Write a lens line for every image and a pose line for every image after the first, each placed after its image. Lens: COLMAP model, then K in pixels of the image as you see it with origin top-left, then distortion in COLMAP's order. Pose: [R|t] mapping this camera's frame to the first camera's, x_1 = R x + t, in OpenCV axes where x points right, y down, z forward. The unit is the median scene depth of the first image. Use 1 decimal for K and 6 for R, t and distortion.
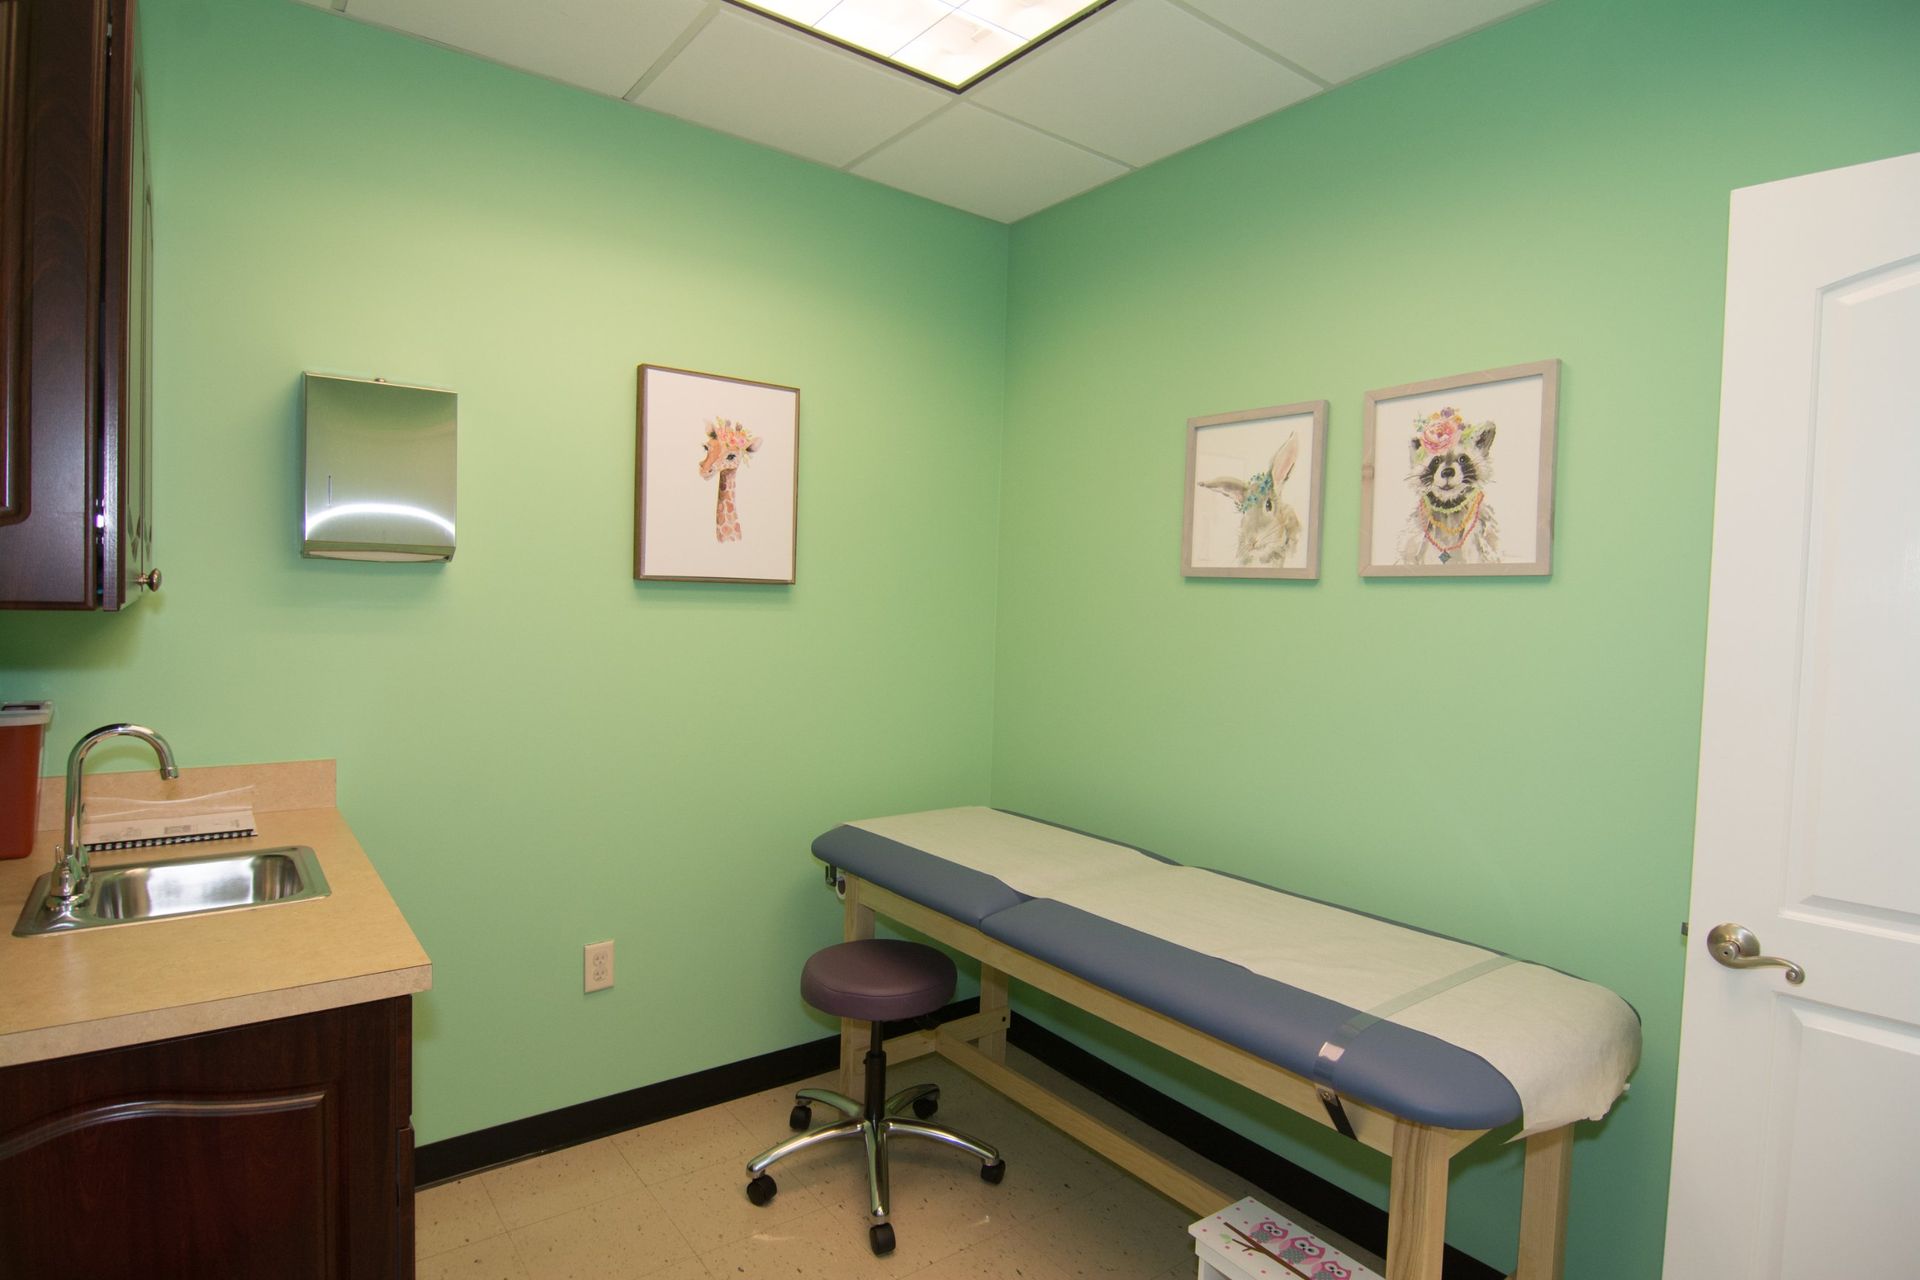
lens RADIAL K [[1051.8, 0, 964.3], [0, 1051.8, 633.6], [0, 0, 1]] dist [0.002569, -0.004525]
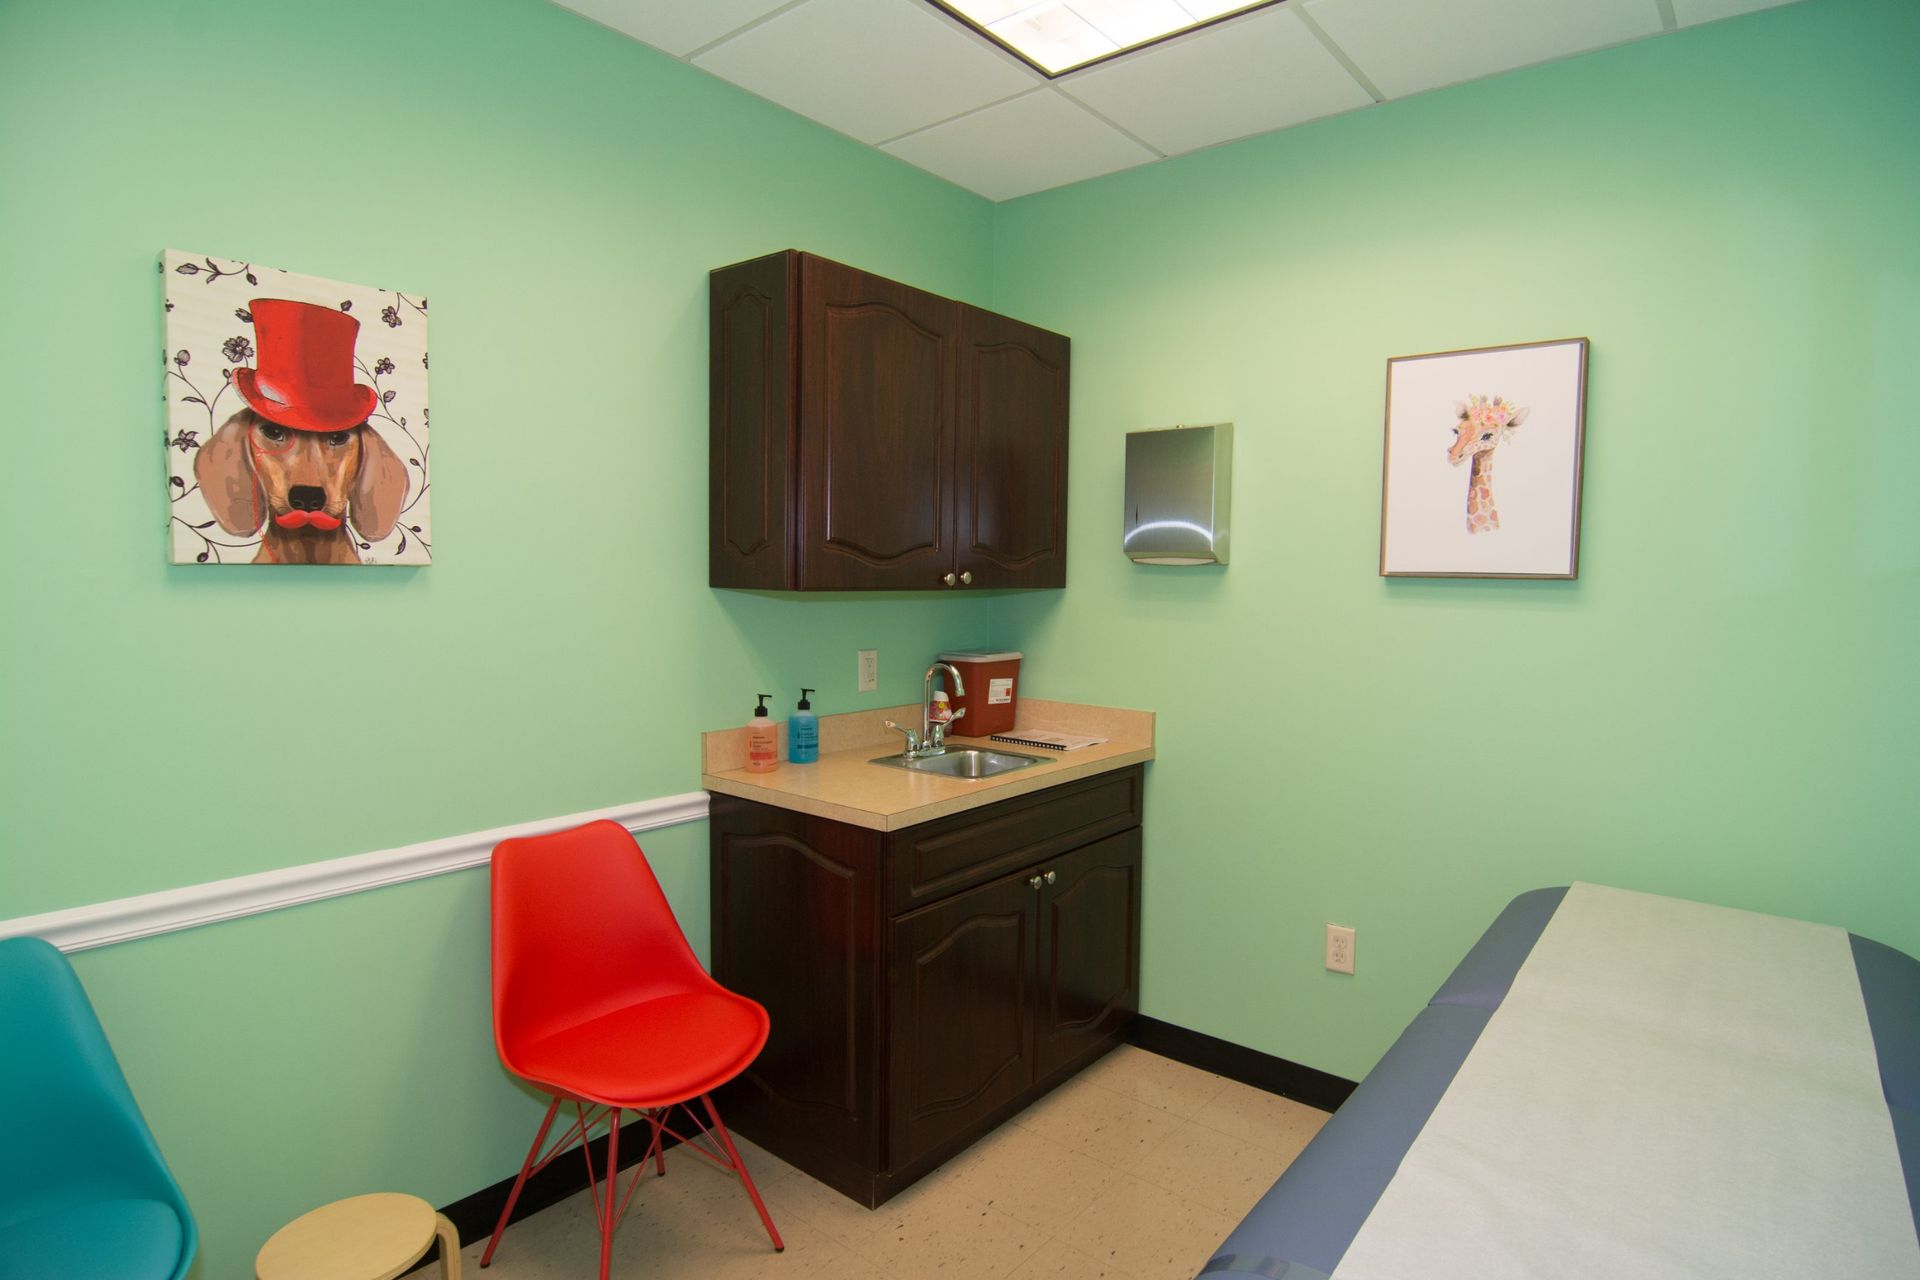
lens RADIAL K [[1051.8, 0, 971.5], [0, 1051.8, 631.2], [0, 0, 1]] dist [0.002569, -0.004525]
pose [[0.233651, 0.032076, -0.971791, 0.546768], [-0.044932, 0.998744, 0.022163, -0.003847], [0.971282, 0.038486, 0.234798, 0.375841]]
